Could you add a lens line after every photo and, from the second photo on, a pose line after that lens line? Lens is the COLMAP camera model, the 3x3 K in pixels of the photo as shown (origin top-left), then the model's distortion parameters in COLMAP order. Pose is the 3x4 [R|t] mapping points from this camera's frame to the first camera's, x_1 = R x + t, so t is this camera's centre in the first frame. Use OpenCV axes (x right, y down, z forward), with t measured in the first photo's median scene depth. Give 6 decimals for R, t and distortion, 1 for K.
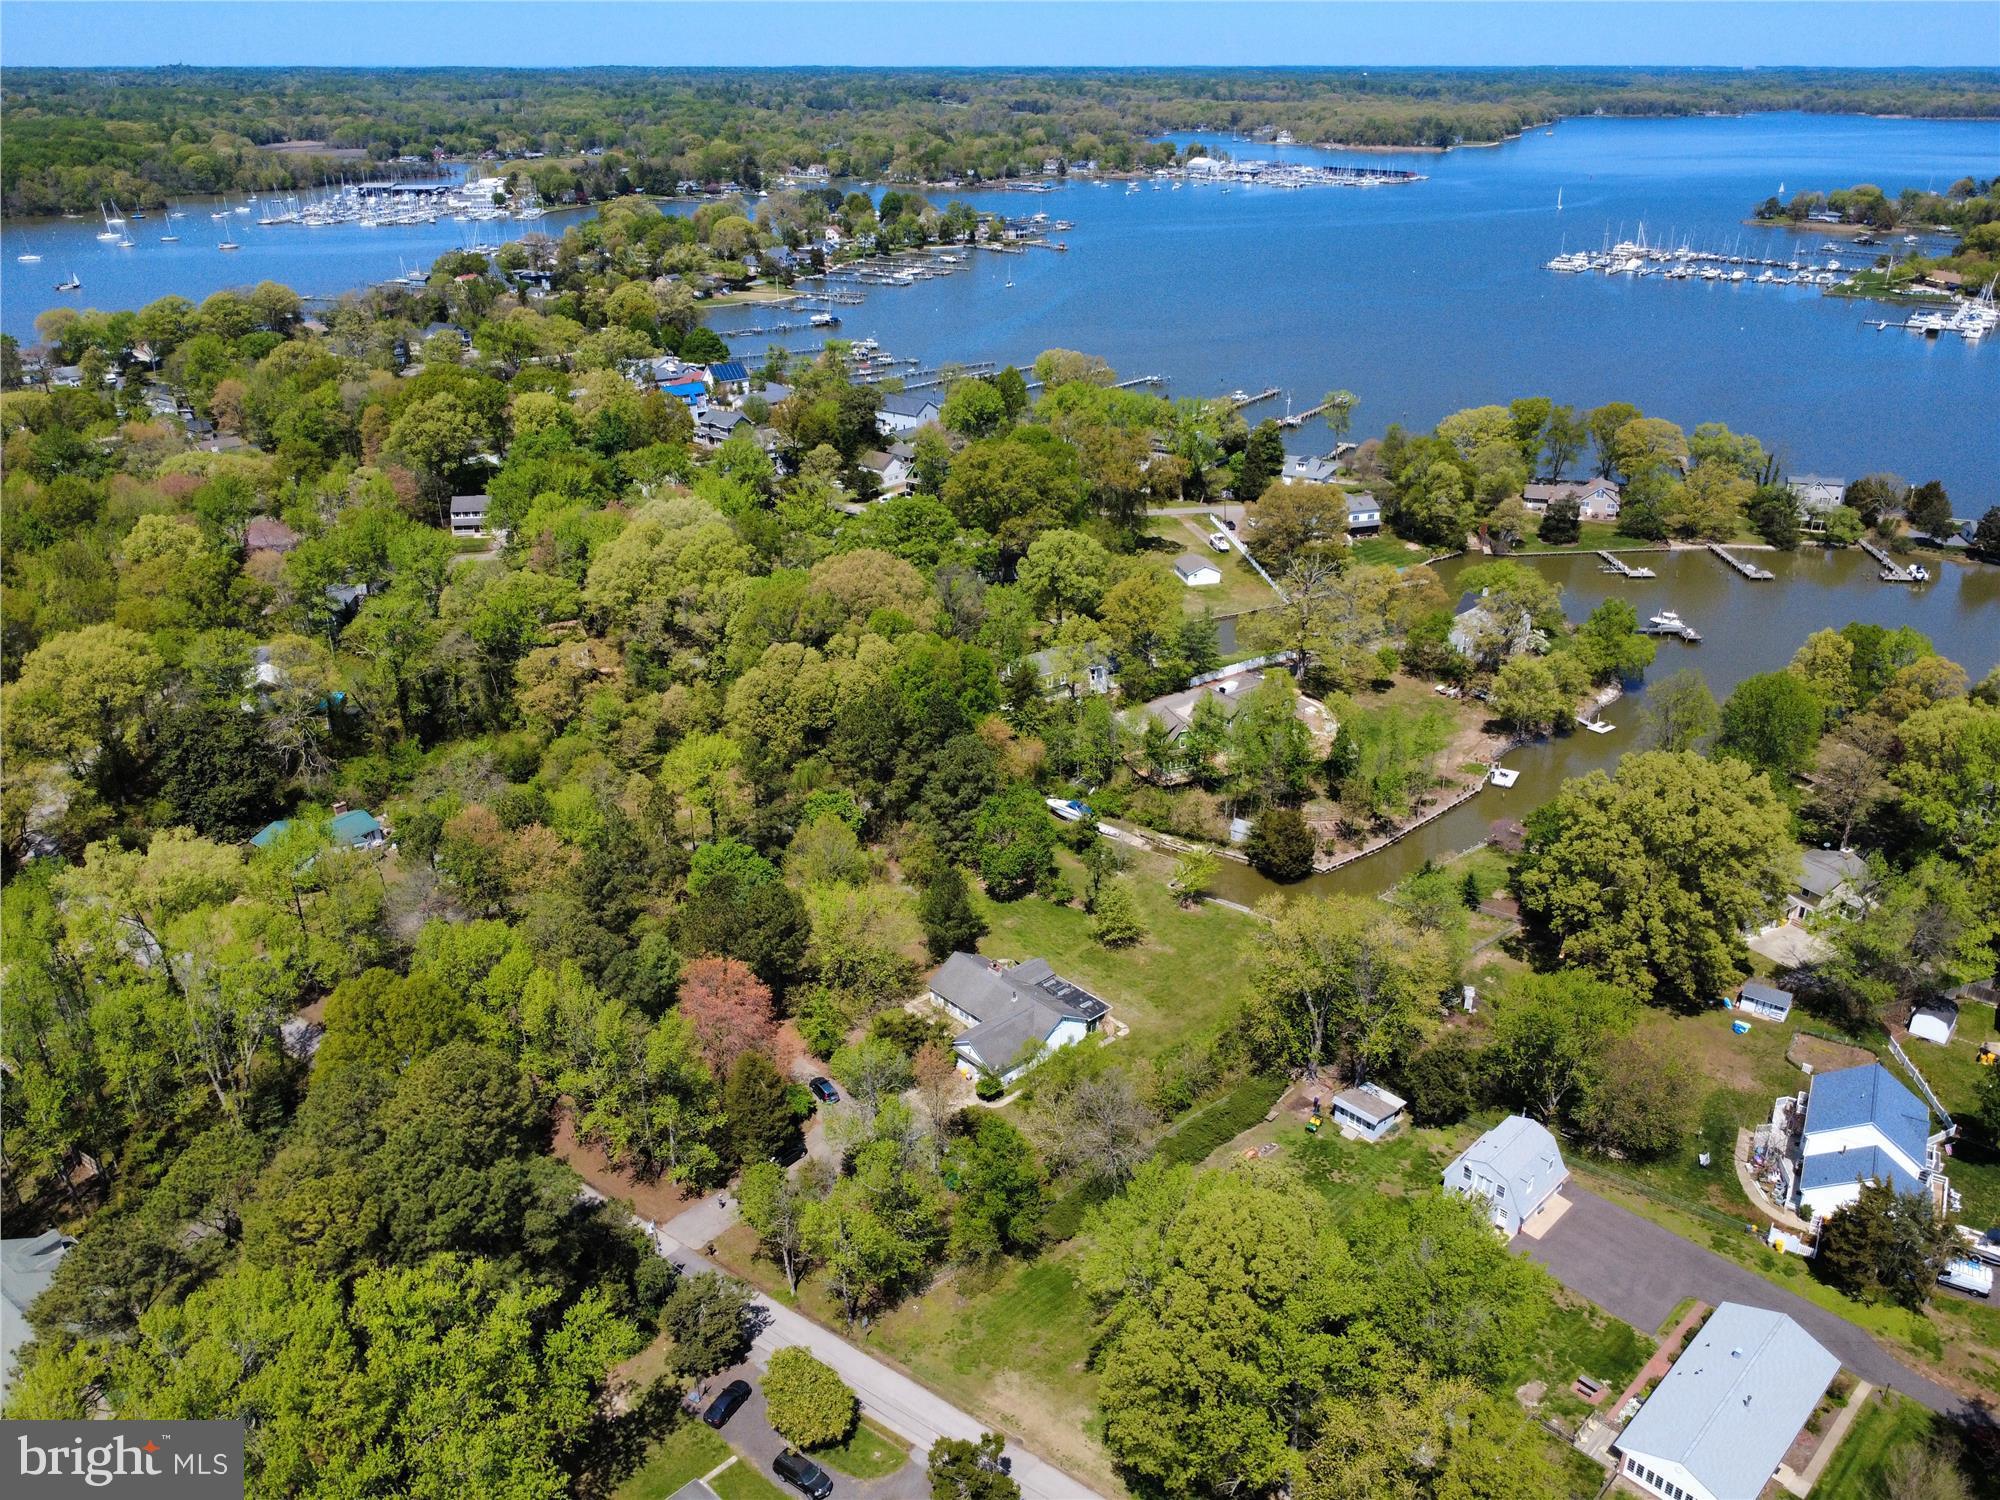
lens RADIAL K [[1500.5, 0, 998.3], [0, 1500.5, 753.3], [0, 0, 1]] dist [0.005530, -0.003806]
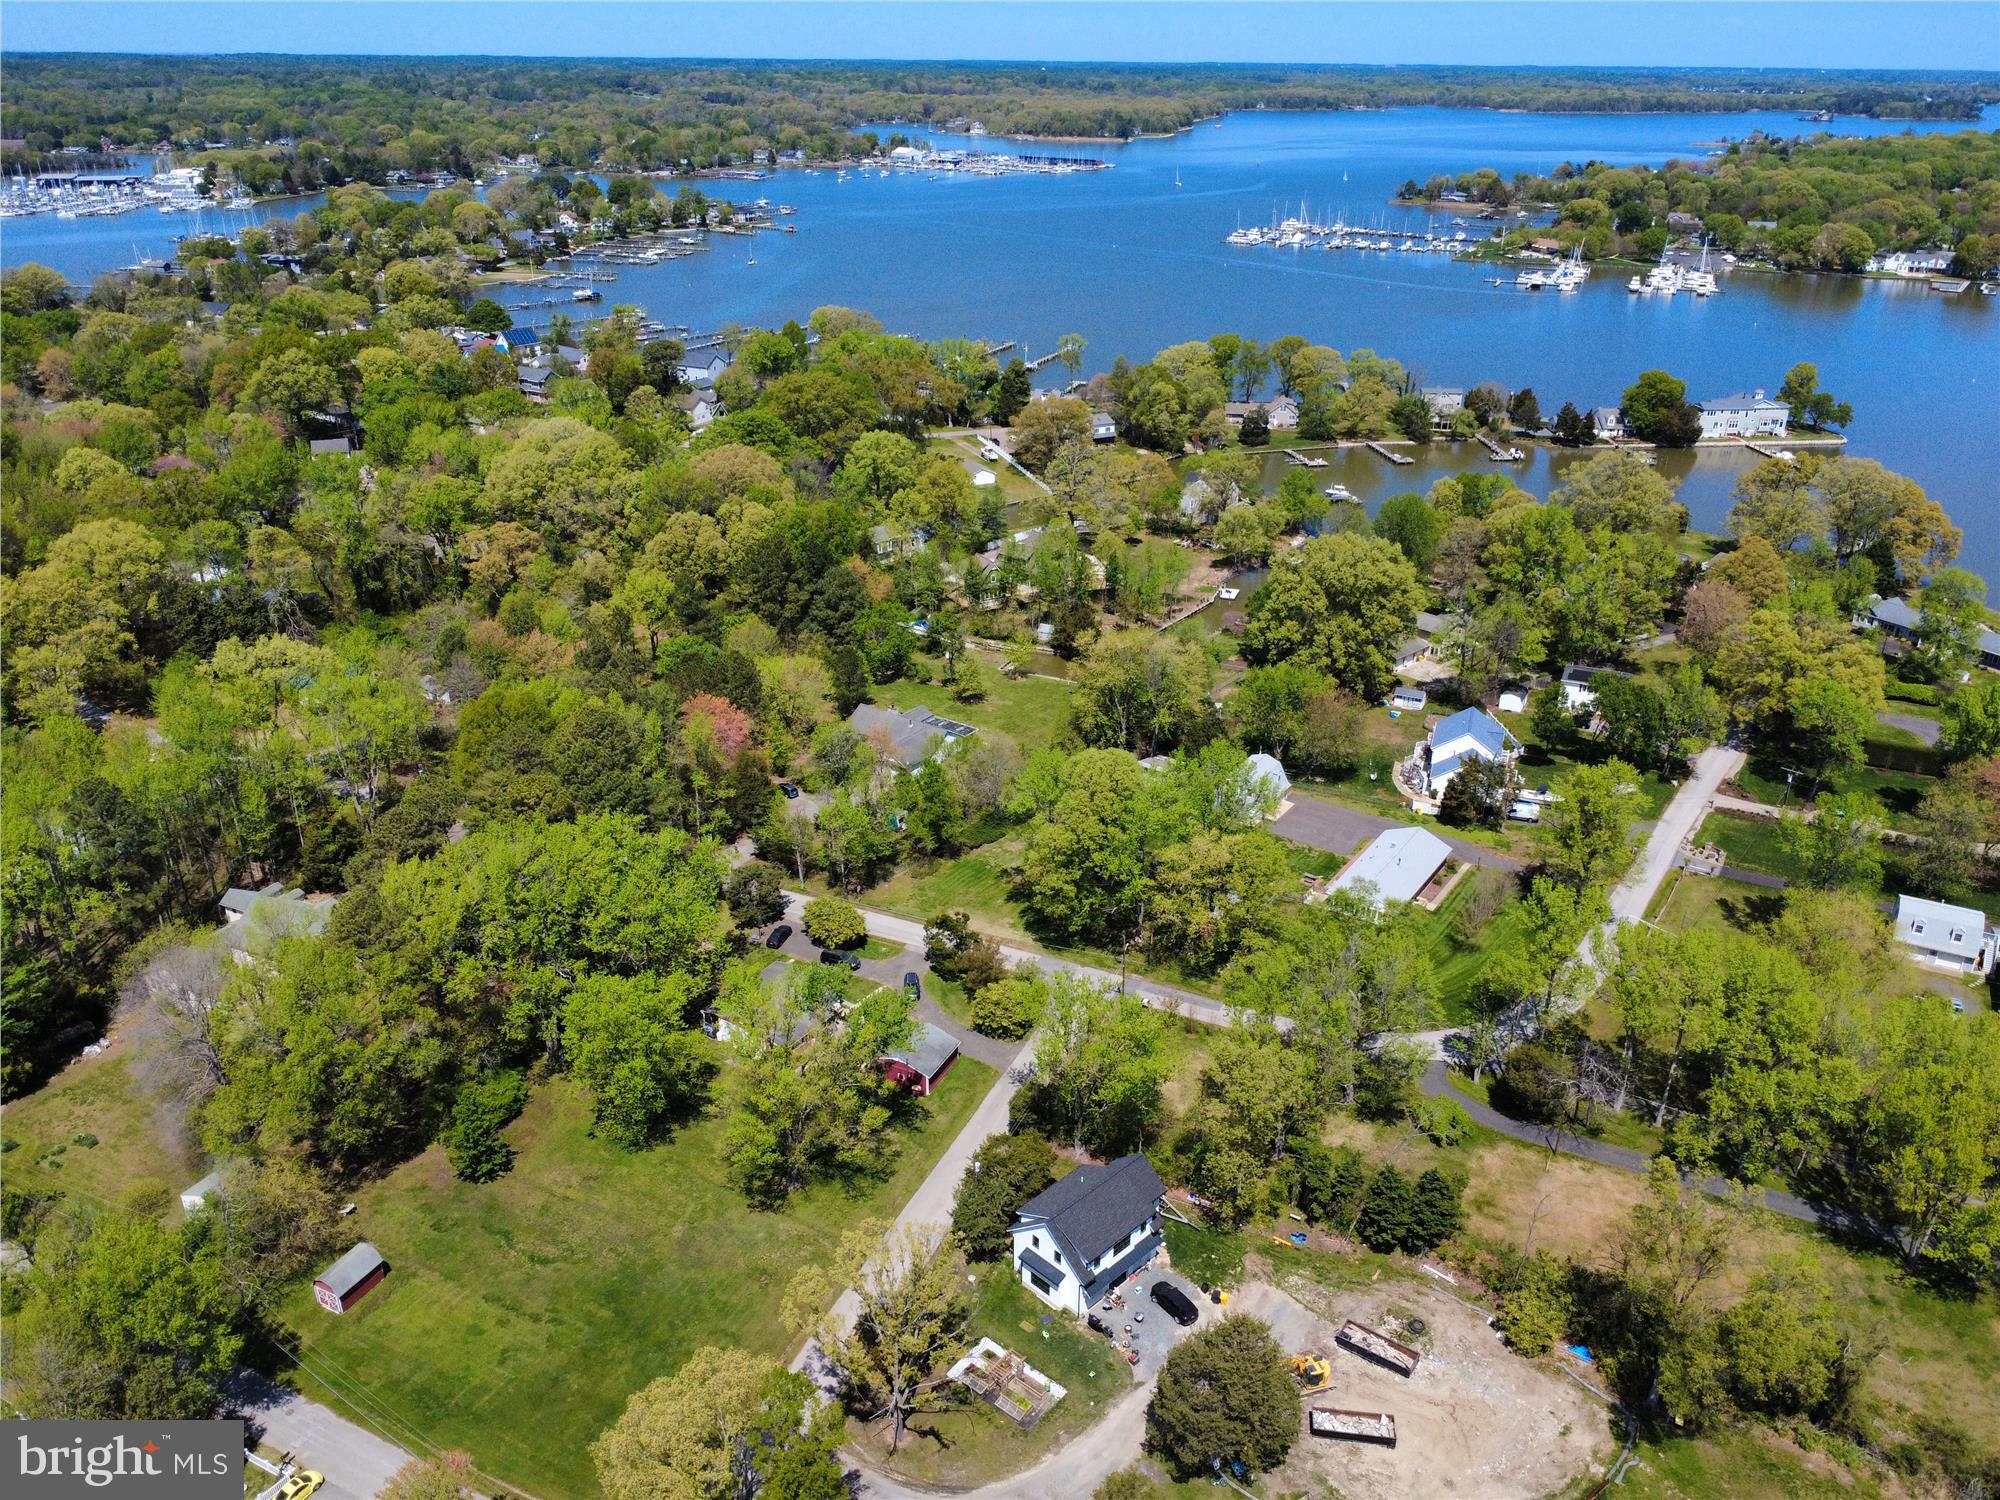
lens RADIAL K [[1500.5, 0, 1008.2], [0, 1500.5, 754.7], [0, 0, 1]] dist [0.005530, -0.003806]
pose [[0.980210, -0.075804, 0.182869, -0.099037], [0.074958, 0.997120, 0.011544, 0.113015], [-0.183218, 0.002392, 0.983069, -0.248572]]
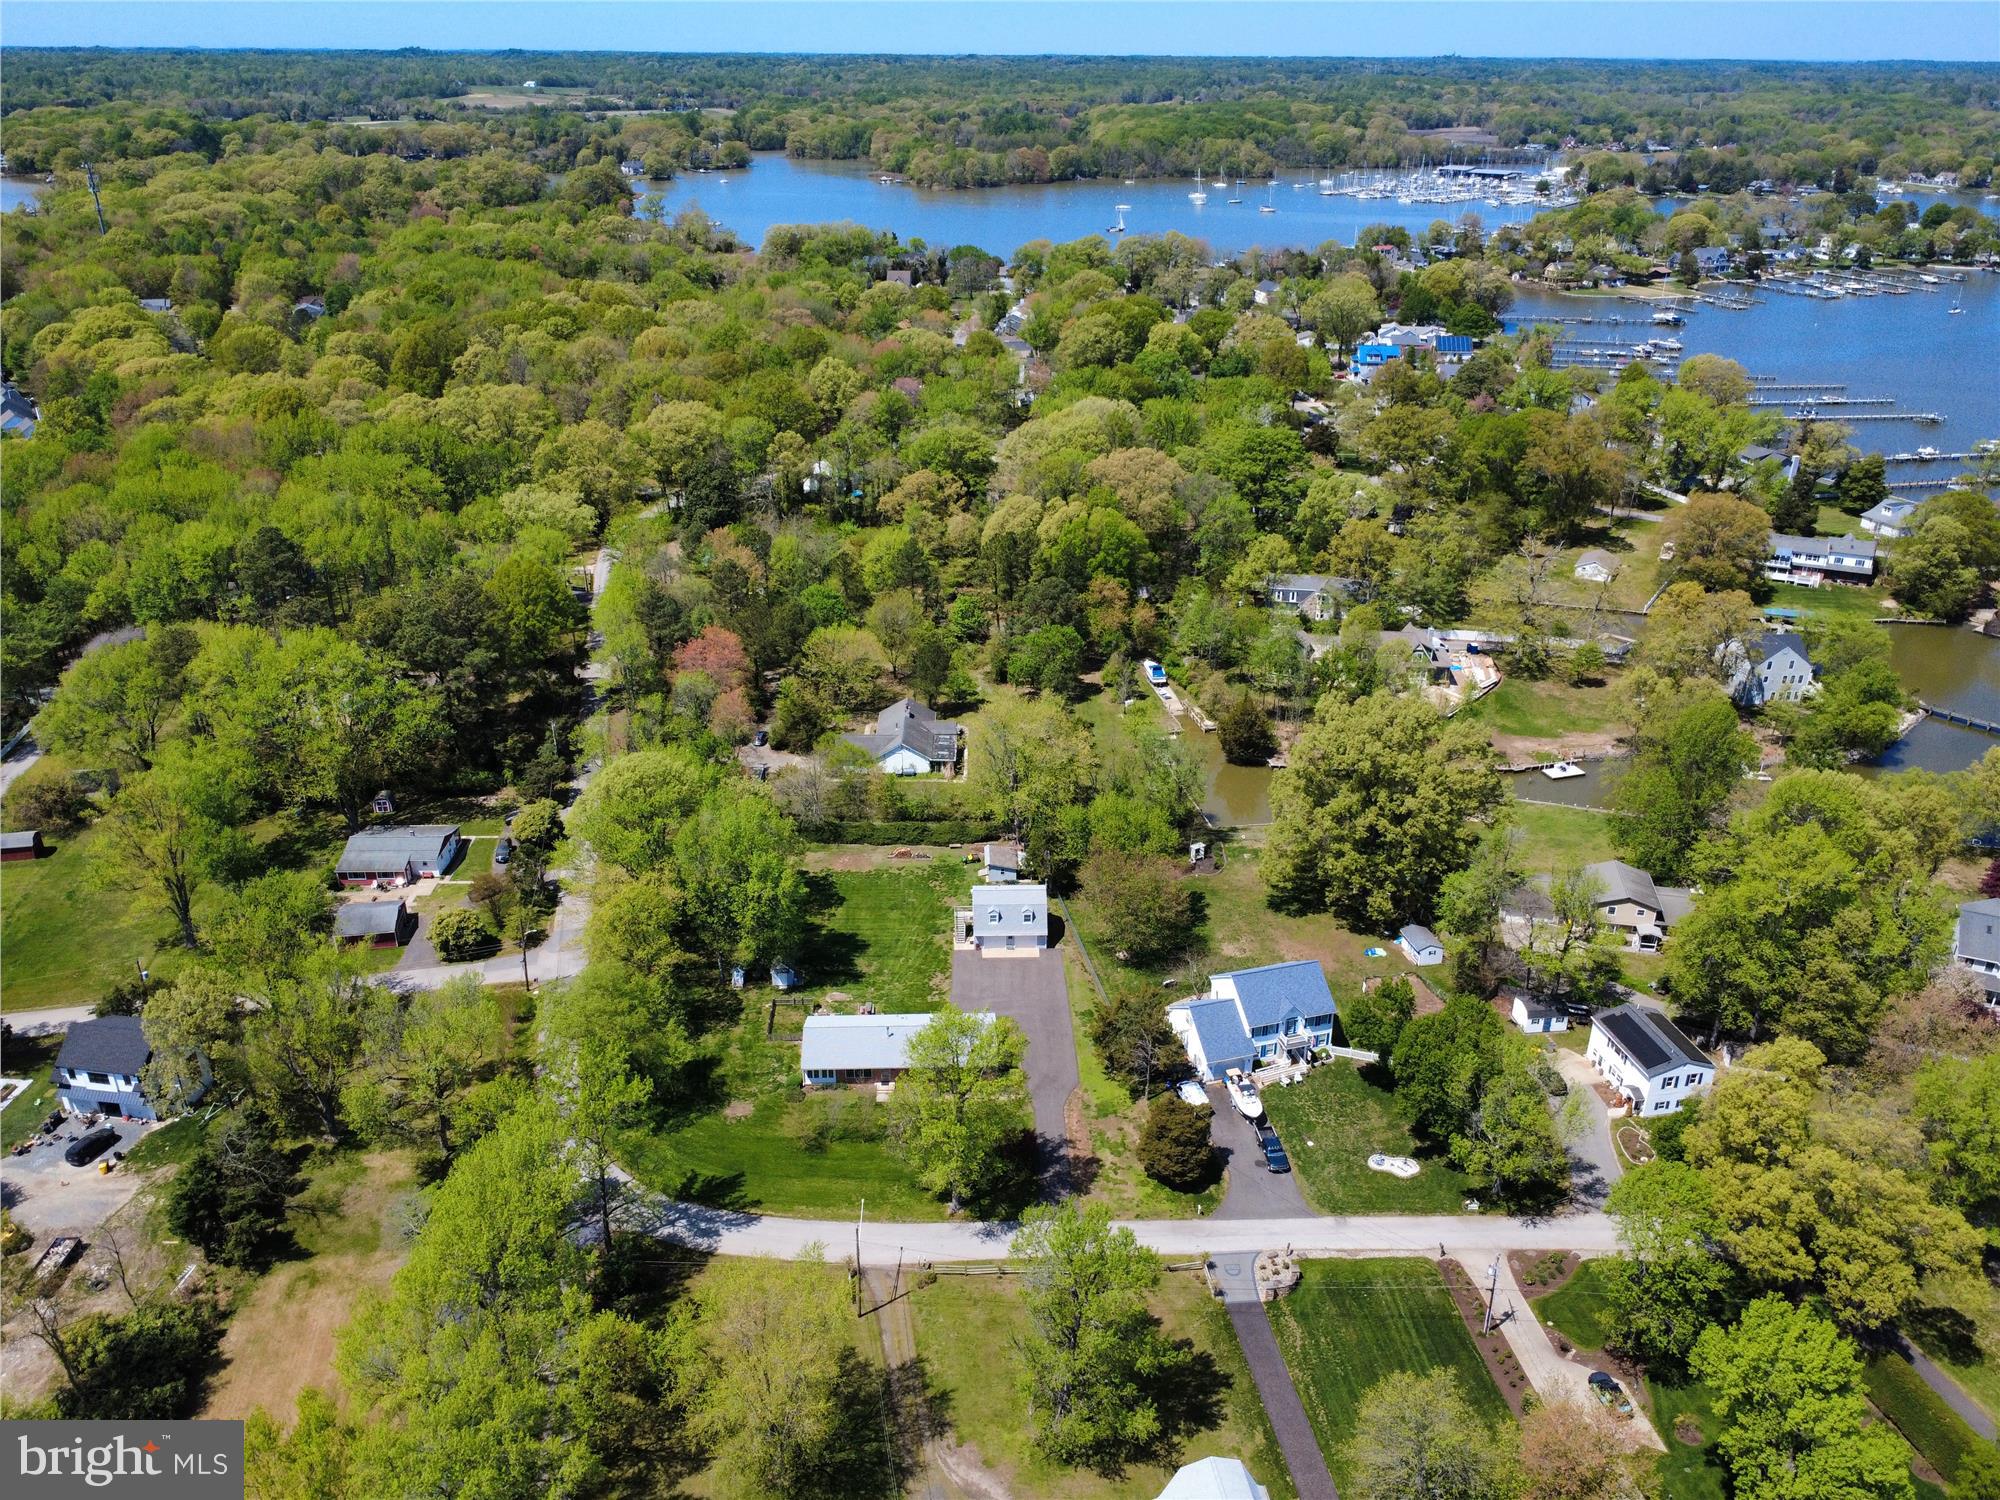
lens RADIAL K [[1500.5, 0, 994.5], [0, 1500.5, 743.6], [0, 0, 1]] dist [0.005530, -0.003806]
pose [[0.732833, 0.290214, -0.615412, 0.584273], [-0.290727, 0.951309, 0.102418, 0.005263], [0.615170, 0.103861, 0.781524, -0.017664]]
